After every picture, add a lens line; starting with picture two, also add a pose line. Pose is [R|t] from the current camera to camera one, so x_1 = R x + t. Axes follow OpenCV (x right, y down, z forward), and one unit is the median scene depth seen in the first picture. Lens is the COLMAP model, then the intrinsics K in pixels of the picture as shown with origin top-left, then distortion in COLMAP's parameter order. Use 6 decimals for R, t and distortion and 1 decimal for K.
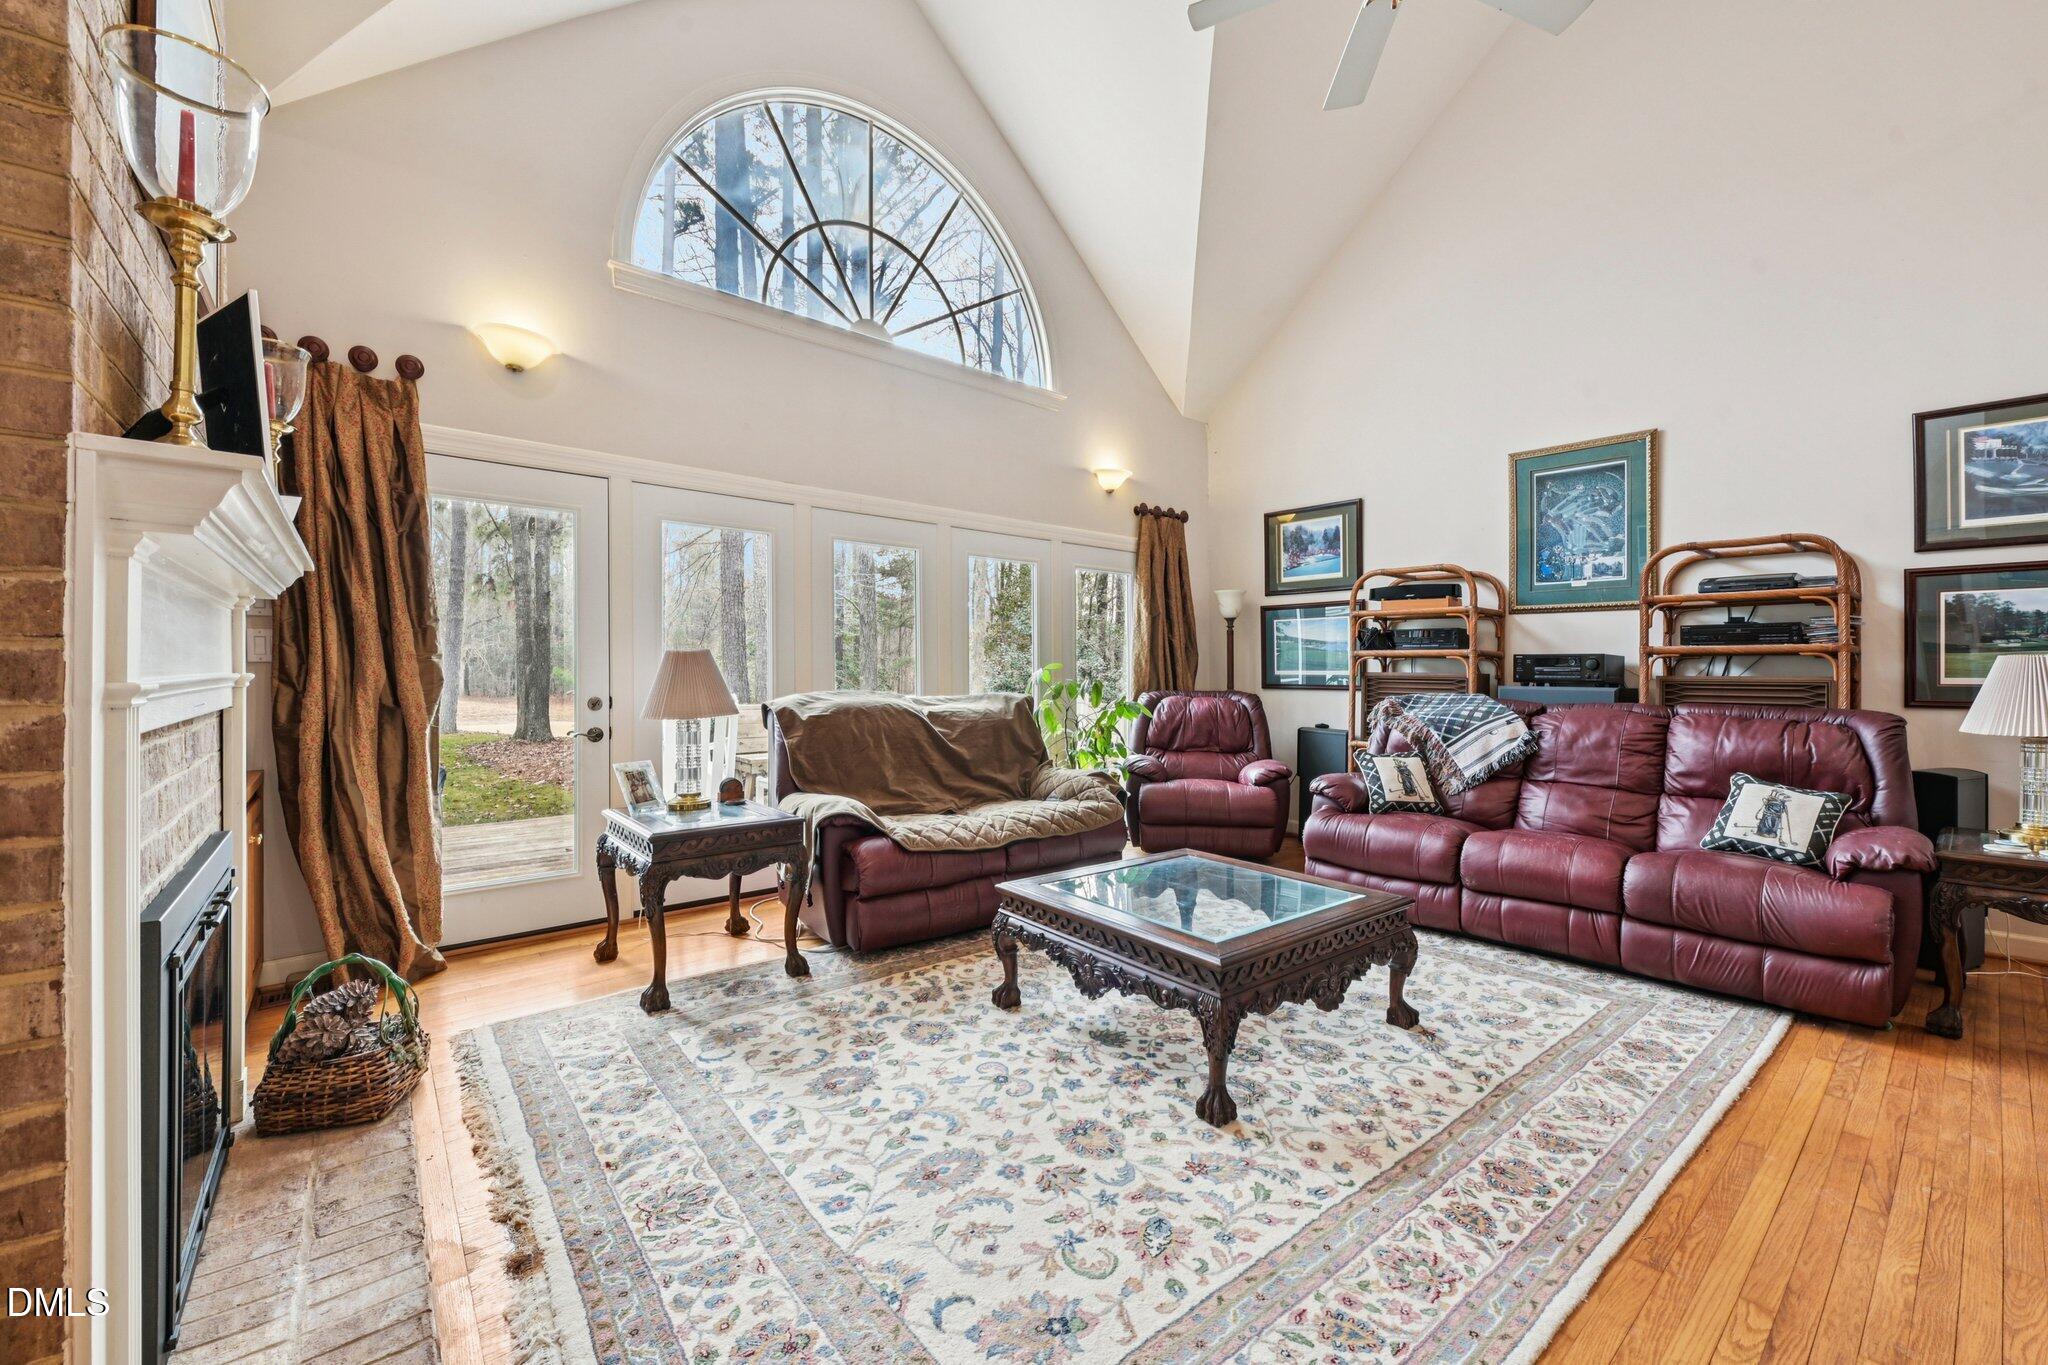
lens RADIAL K [[848.7, 0, 1031.2], [0, 848.7, 657.7], [0, 0, 1]] dist [-0.011671, -0.000633]
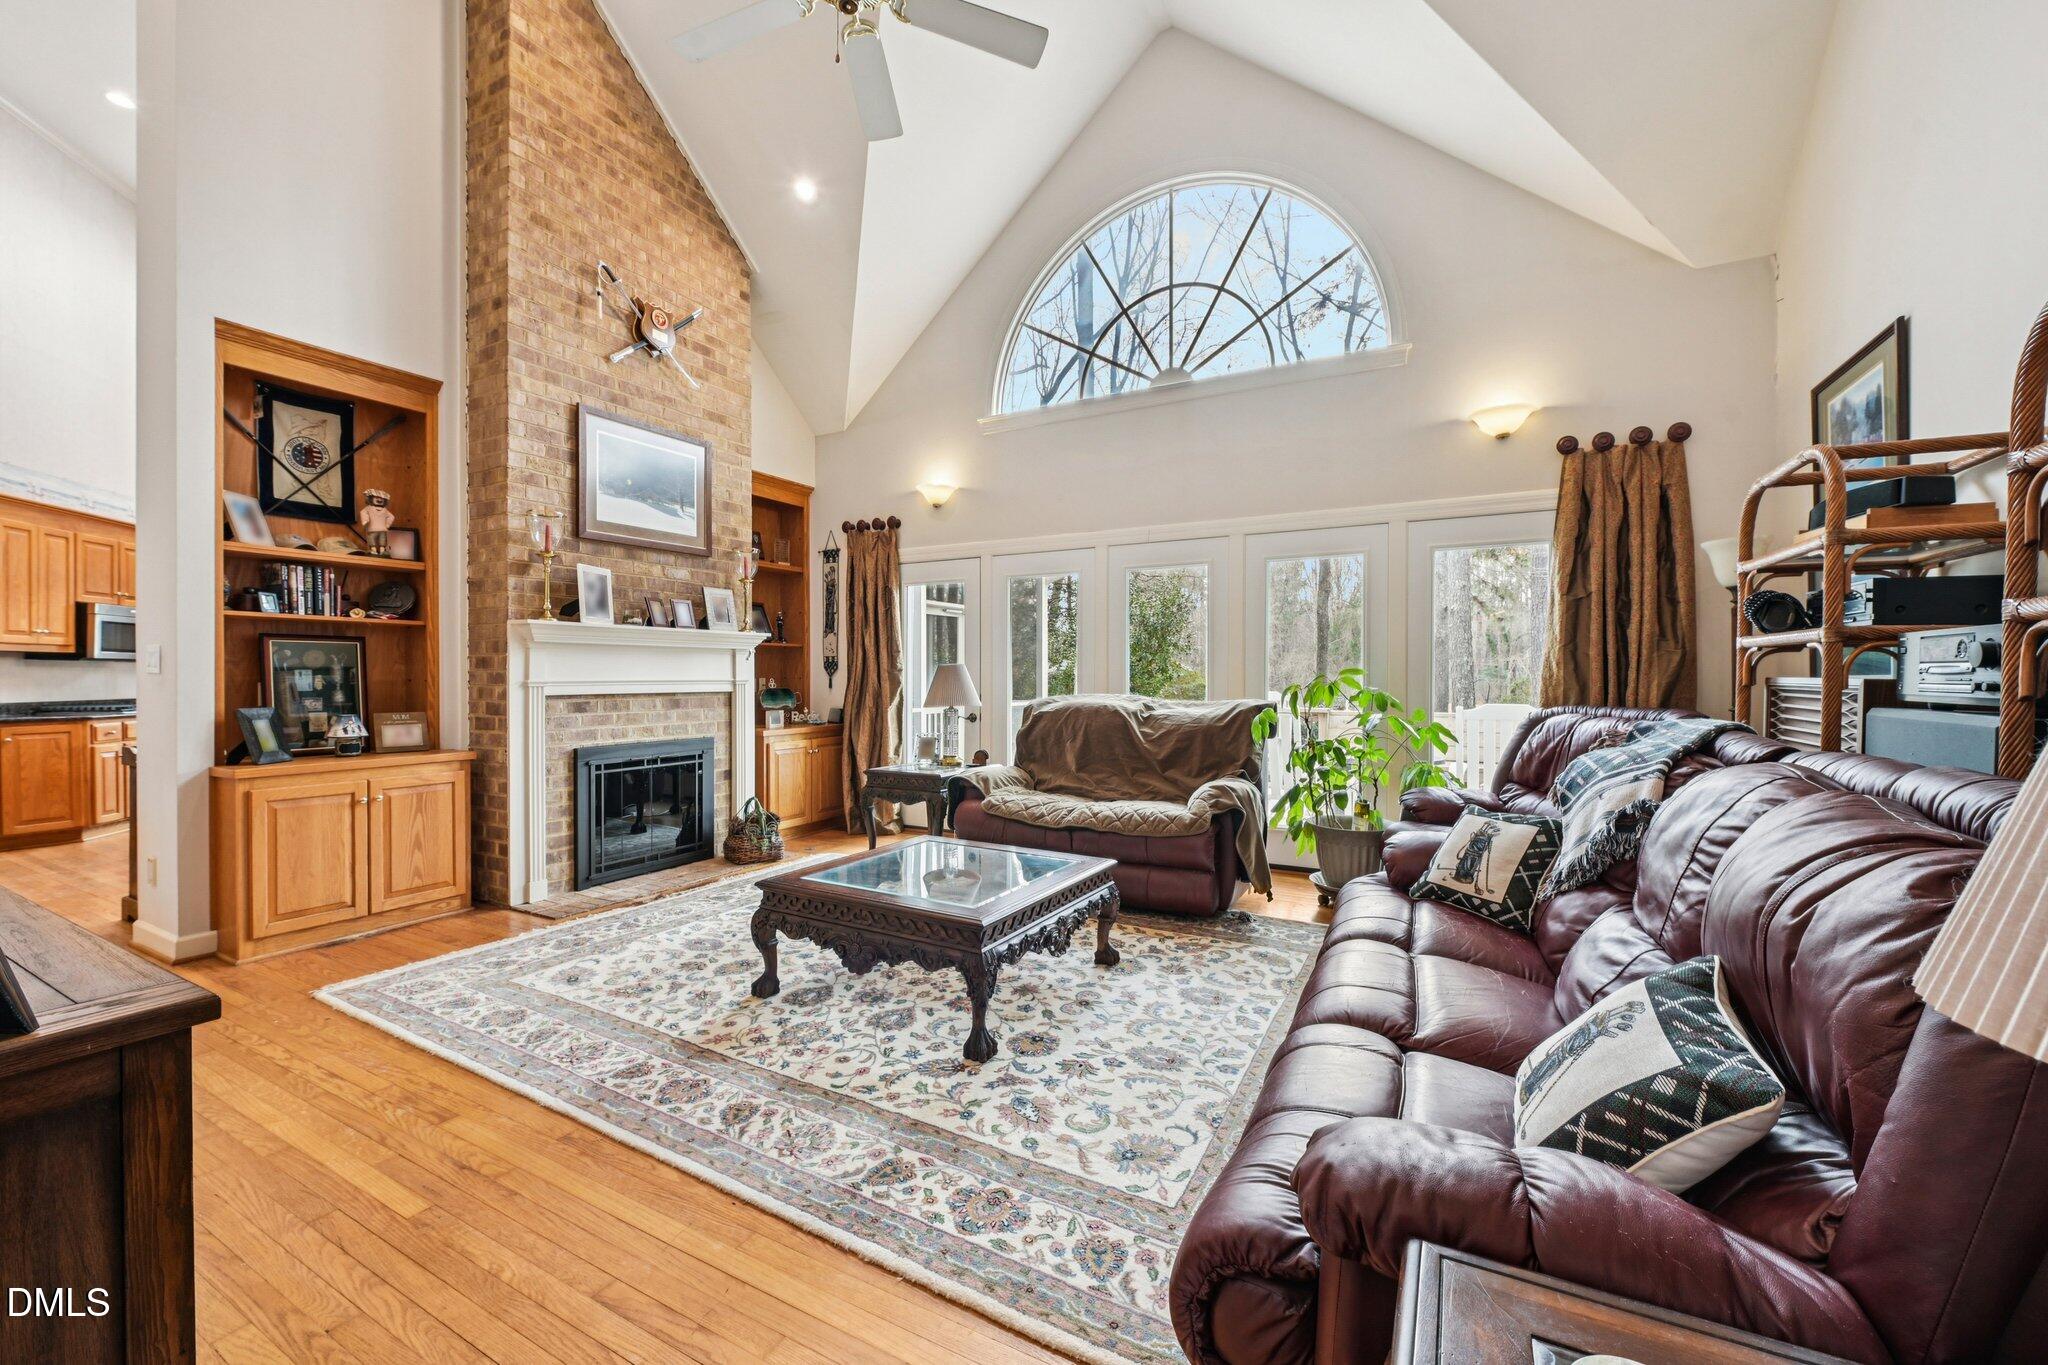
lens RADIAL K [[812.3, 0, 1022.9], [0, 812.3, 677.7], [0, 0, 1]] dist [0.000350, -0.000283]
pose [[0.343689, -0.005569, -0.939067, 1.453274], [0.017111, 0.999854, 0.000333, 0.019482], [0.938928, -0.016182, 0.343734, 0.834038]]
